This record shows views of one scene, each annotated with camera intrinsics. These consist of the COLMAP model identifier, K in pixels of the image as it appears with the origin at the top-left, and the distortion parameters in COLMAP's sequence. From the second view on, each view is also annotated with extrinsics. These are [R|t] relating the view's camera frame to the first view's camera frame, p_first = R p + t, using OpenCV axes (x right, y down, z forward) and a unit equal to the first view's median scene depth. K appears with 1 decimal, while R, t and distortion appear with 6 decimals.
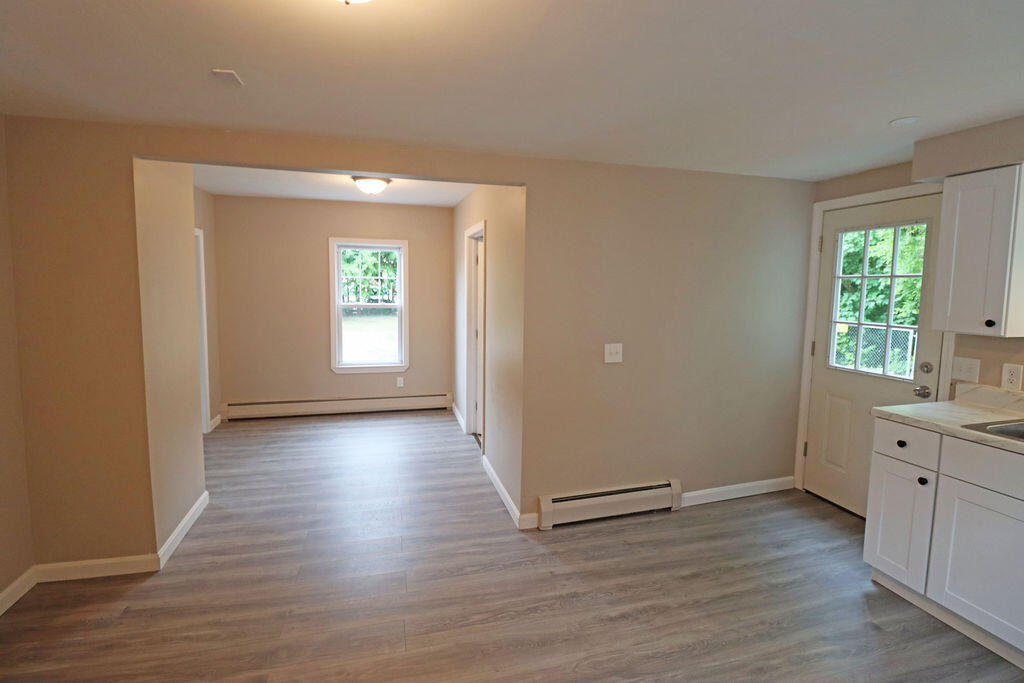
lens RADIAL K [[473.6, 0, 510.1], [0, 473.6, 327.8], [0, 0, 1]] dist [-0.002307, -0.011121]
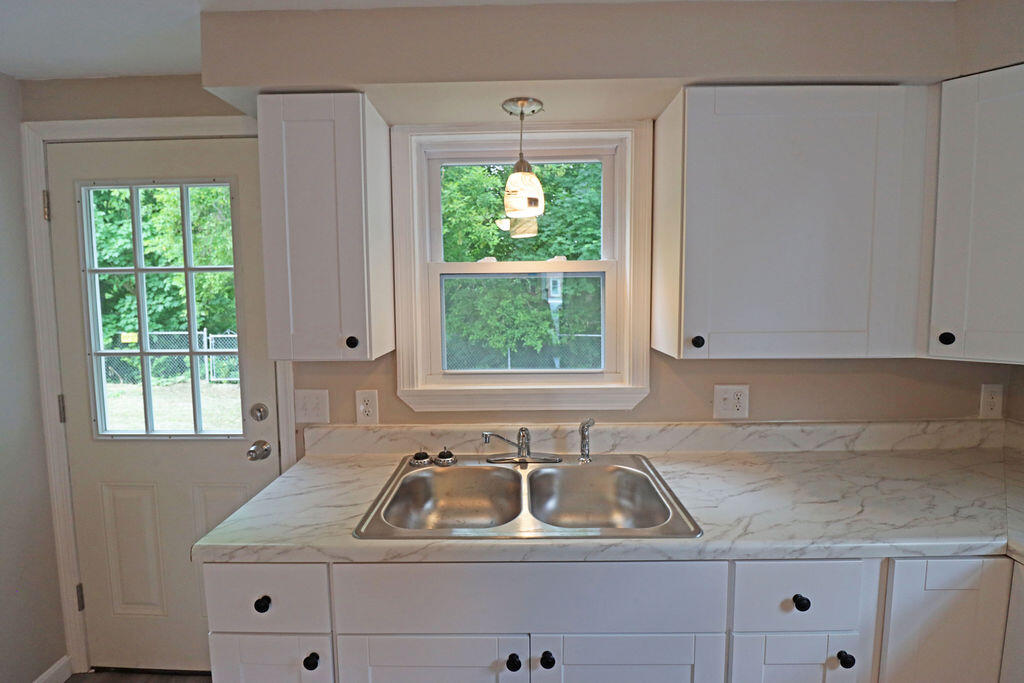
lens RADIAL K [[473.6, 0, 508.5], [0, 473.6, 330.5], [0, 0, 1]] dist [-0.002307, -0.011121]
pose [[0.276274, -0.095775, 0.956295, 0.354299], [0.094209, 0.992929, 0.072227, -0.038157], [-0.956450, 0.070137, 0.283343, 0.457357]]
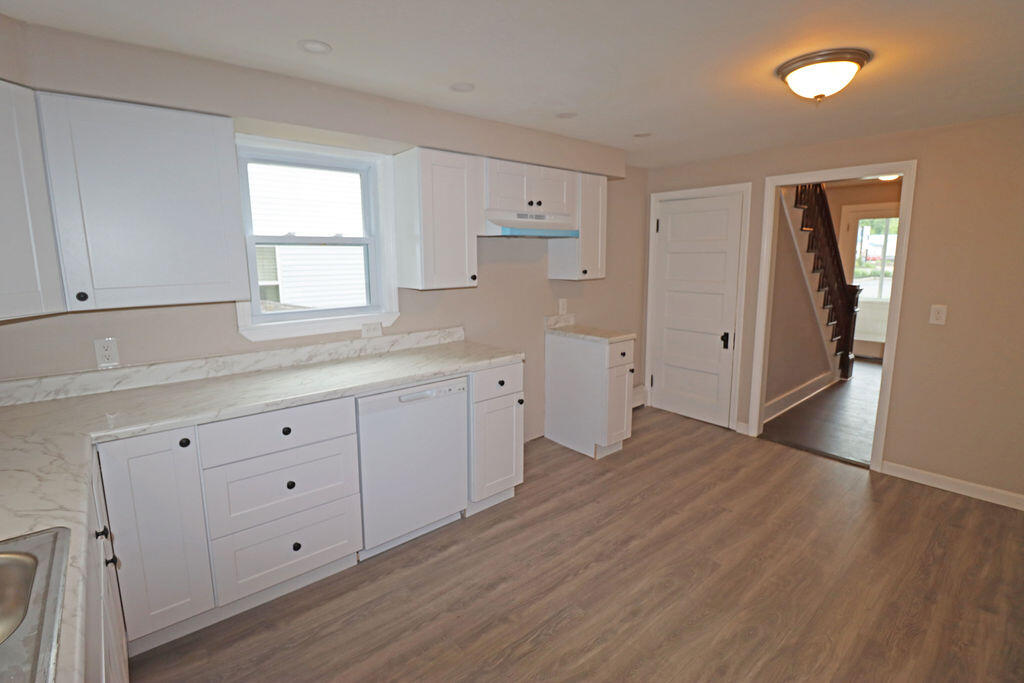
lens RADIAL K [[473.6, 0, 507.4], [0, 473.6, 332.0], [0, 0, 1]] dist [-0.002307, -0.011121]
pose [[-0.903126, 0.063432, -0.424665, 0.591146], [-0.040411, 0.972081, 0.231141, -0.063656], [0.427470, 0.225911, -0.875348, 0.837937]]
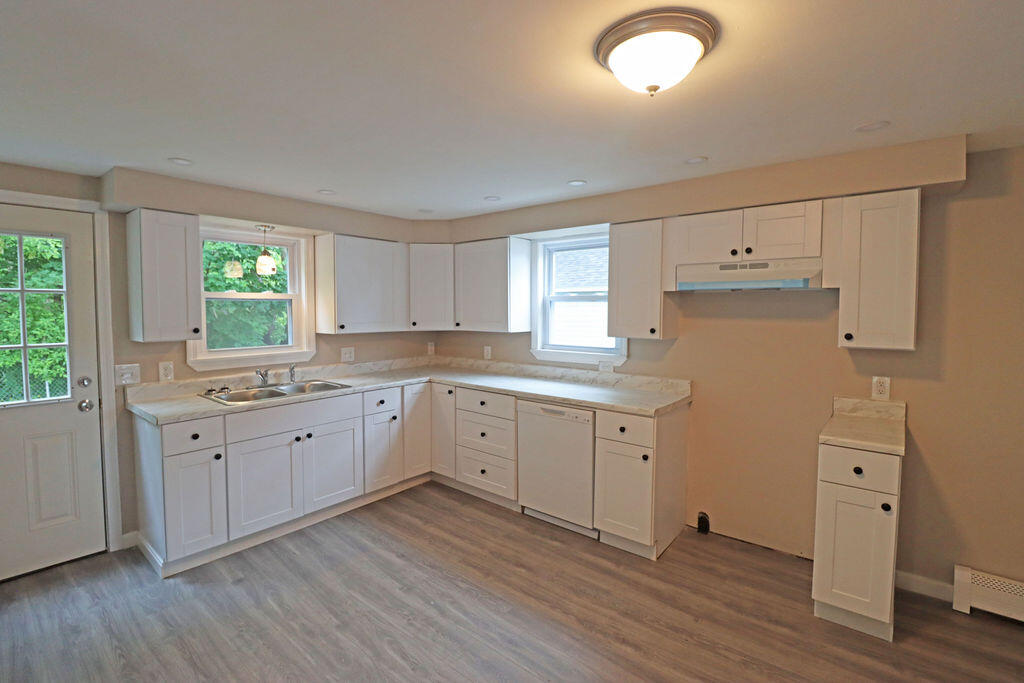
lens RADIAL K [[473.6, 0, 508.5], [0, 473.6, 329.8], [0, 0, 1]] dist [-0.002307, -0.011121]
pose [[-0.579518, -0.050689, 0.813382, -0.441220], [0.060320, 0.992658, 0.104838, -0.074288], [-0.812724, 0.109819, -0.572205, 0.777044]]
